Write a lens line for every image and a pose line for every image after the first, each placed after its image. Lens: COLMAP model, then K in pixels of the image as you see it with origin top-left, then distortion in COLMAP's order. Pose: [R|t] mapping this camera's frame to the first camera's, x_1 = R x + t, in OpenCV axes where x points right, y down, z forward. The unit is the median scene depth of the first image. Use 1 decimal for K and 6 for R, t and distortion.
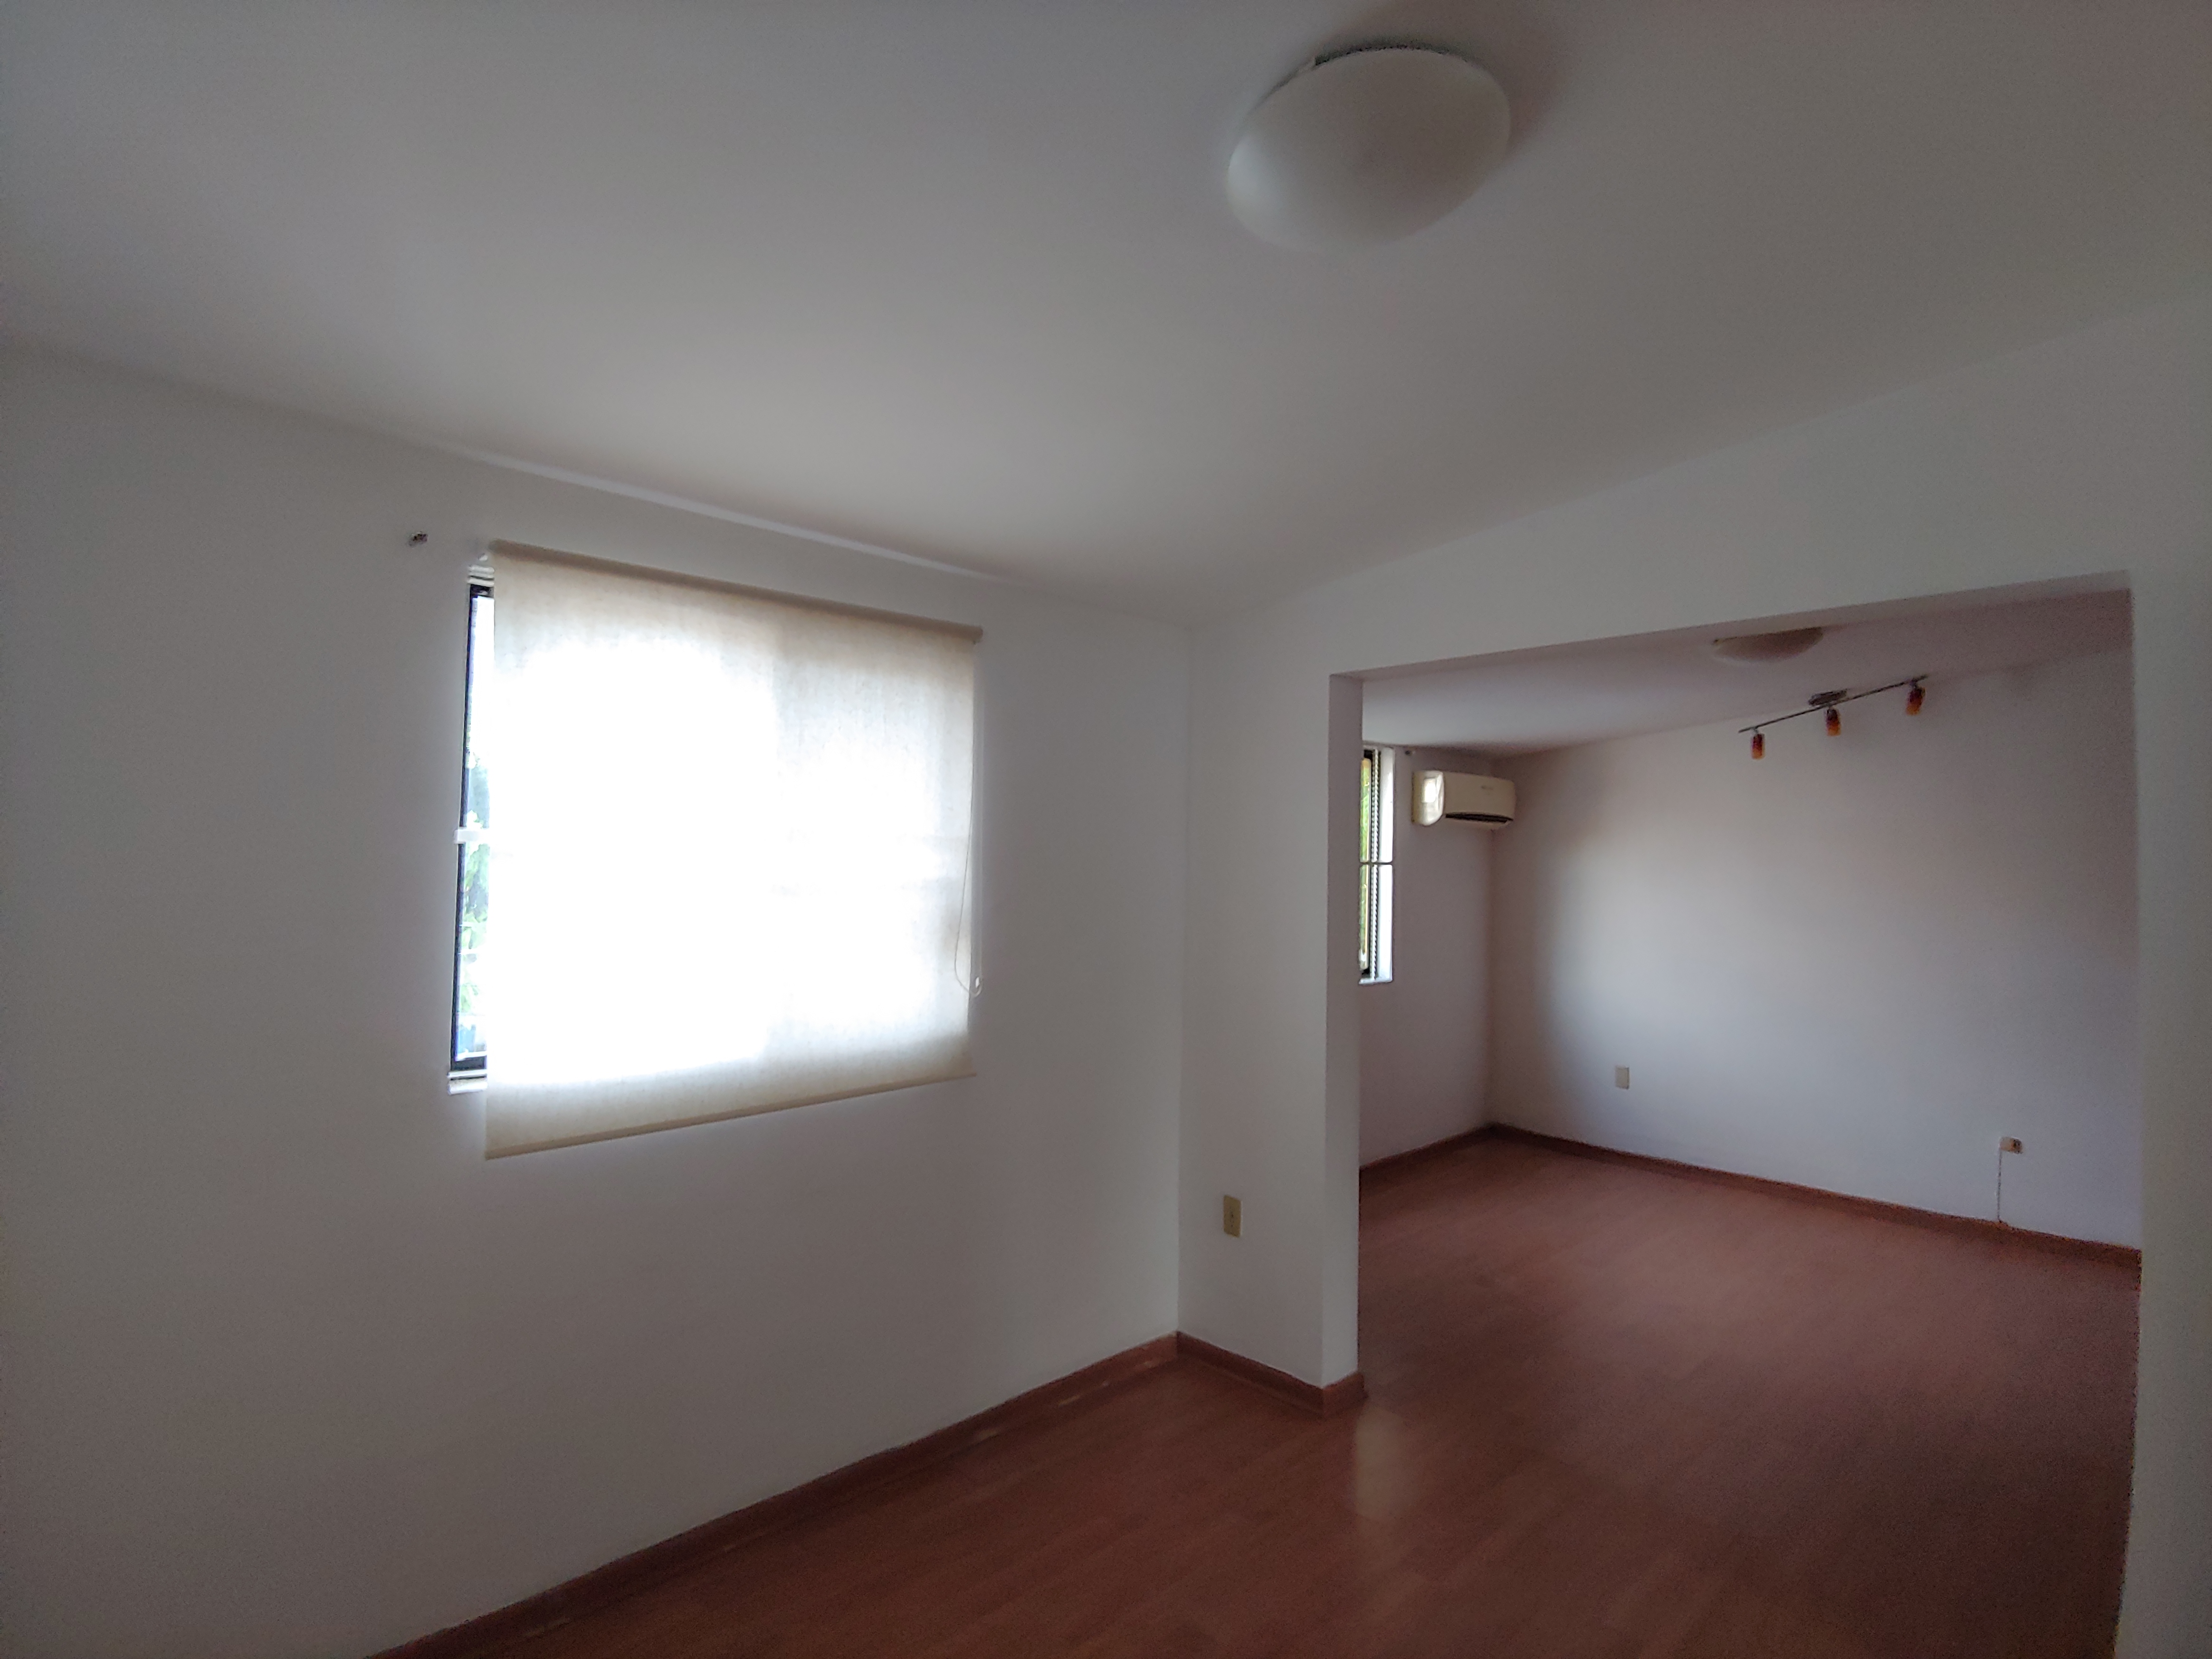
lens RADIAL K [[1121.8, 0, 1082.2], [0, 1121.8, 825.5], [0, 0, 1]] dist [-0.024159, 0.001239]
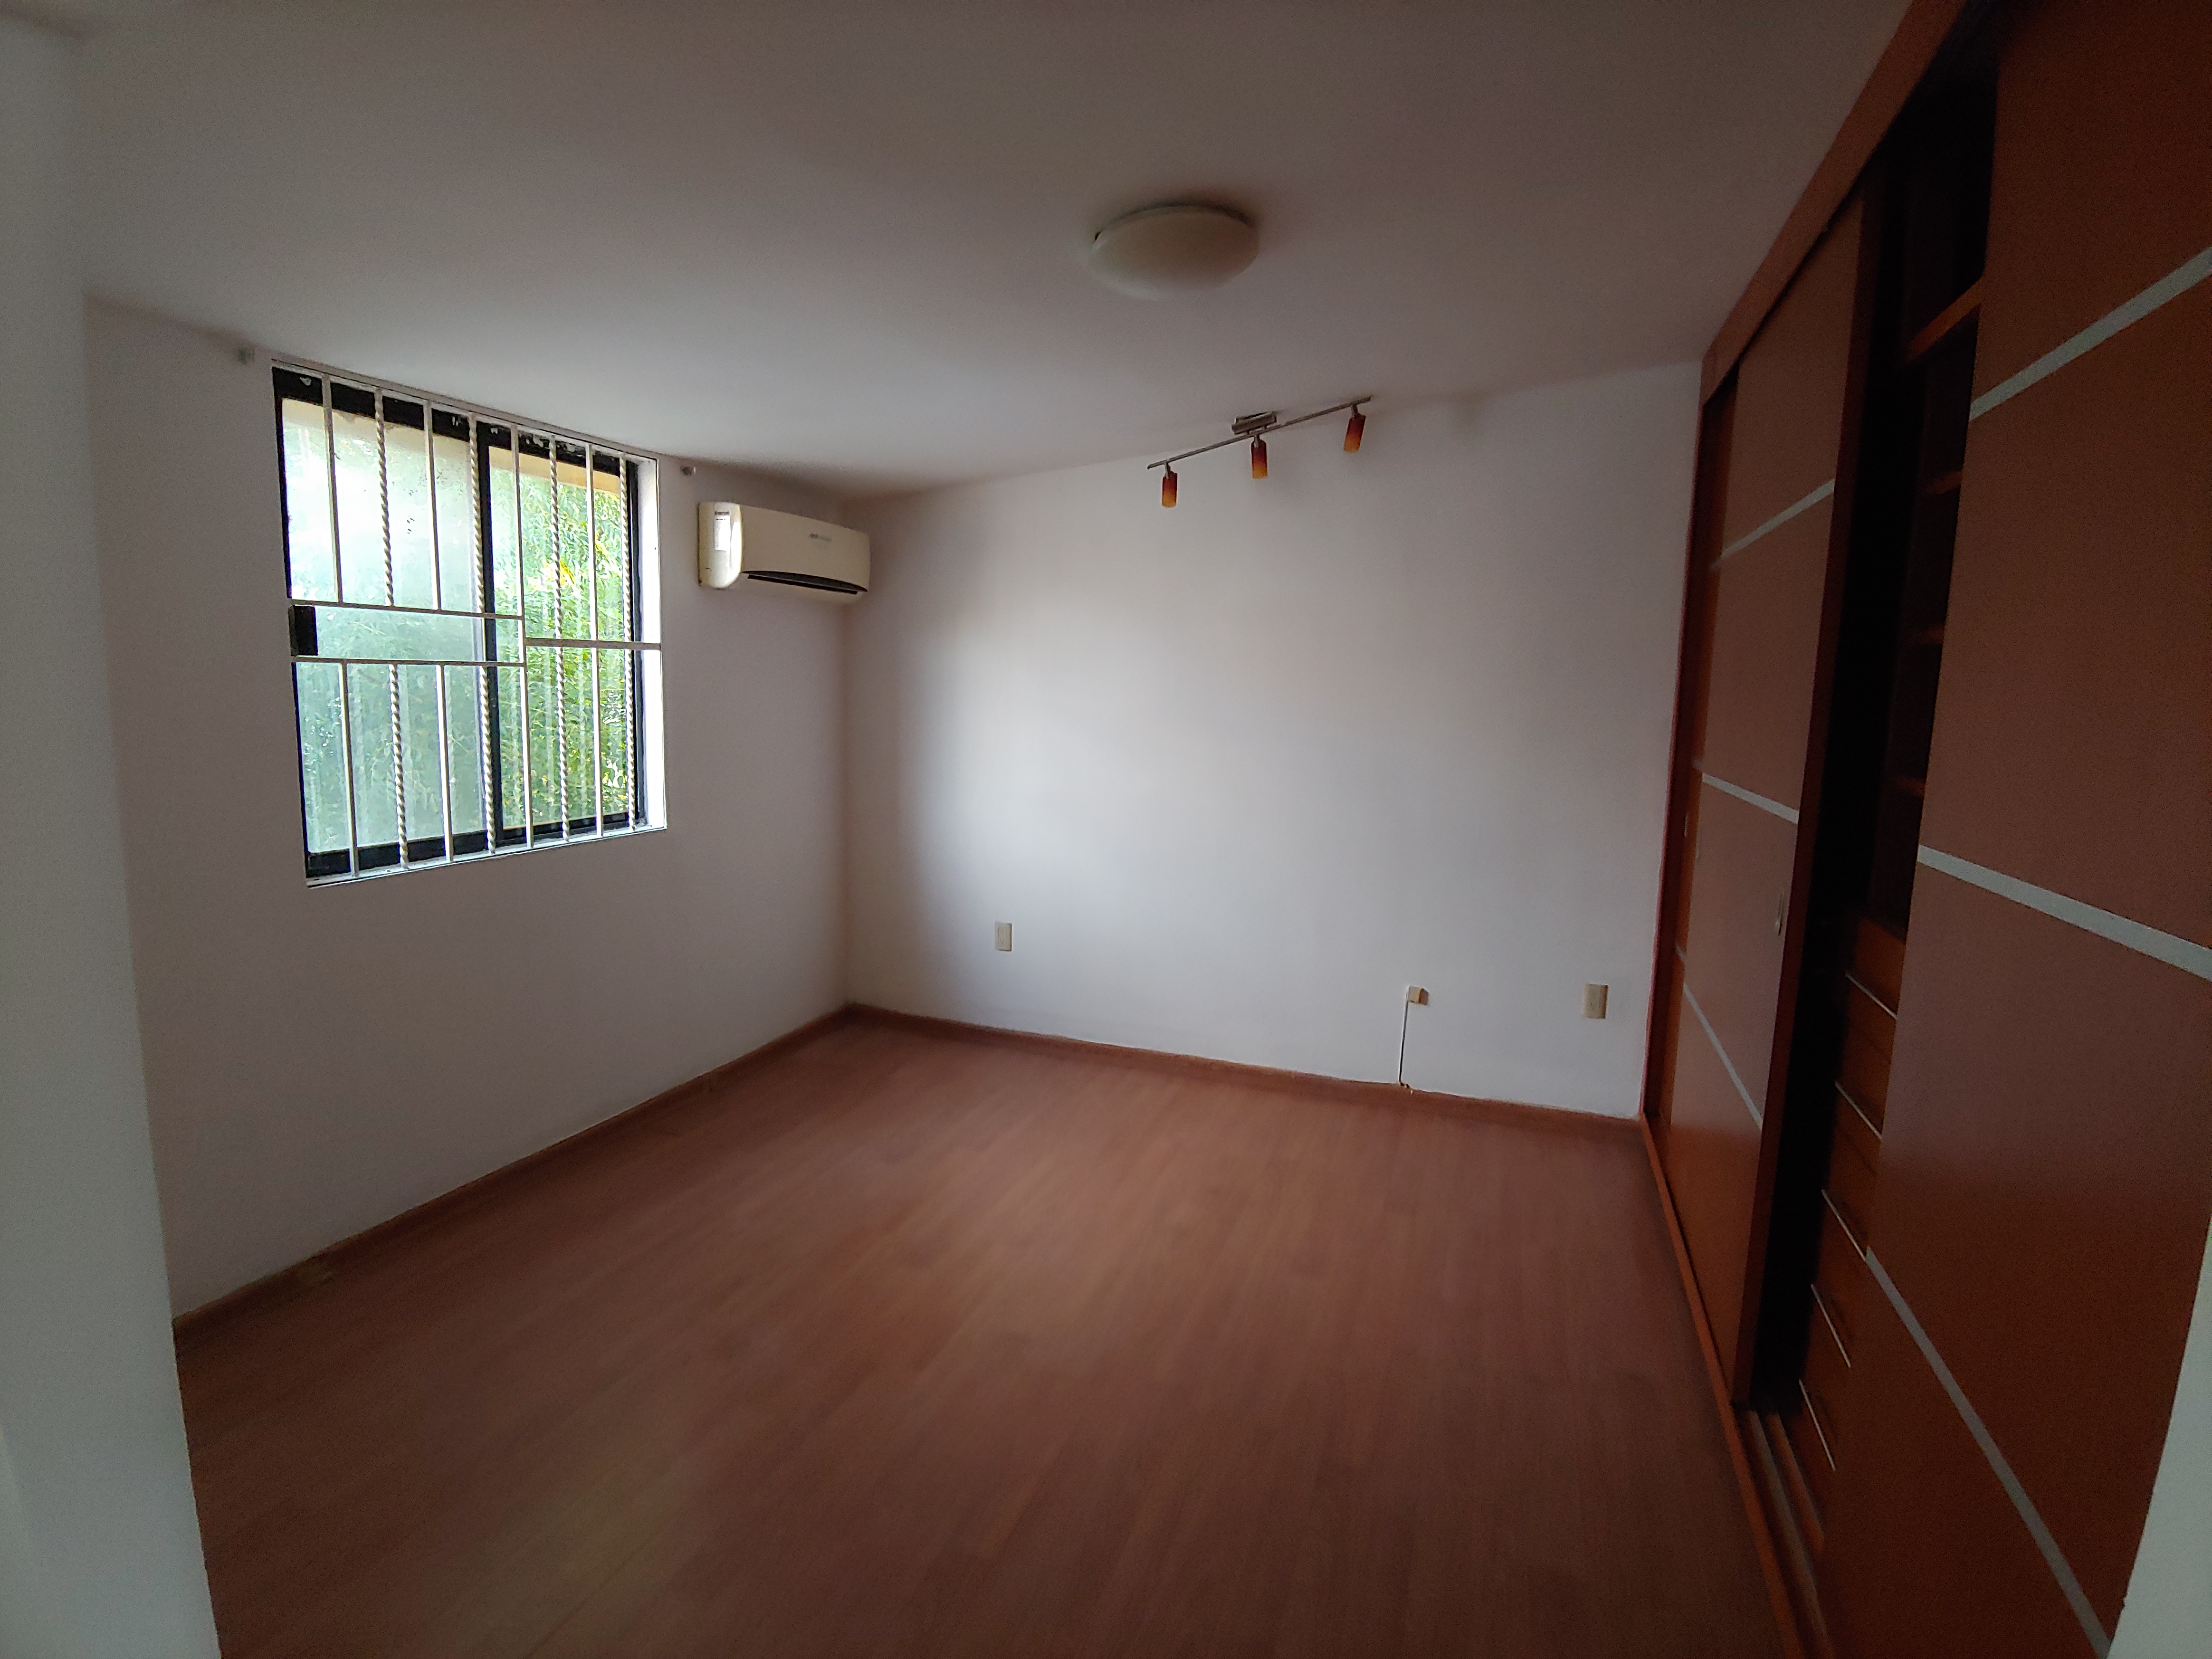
lens RADIAL K [[1121.8, 0, 1108.5], [0, 1121.8, 837.3], [0, 0, 1]] dist [-0.024159, 0.001239]
pose [[0.893967, -0.058217, 0.444336, 0.217220], [-0.023495, 0.984073, 0.176204, 0.022589], [-0.447517, -0.167960, 0.878361, 0.313601]]
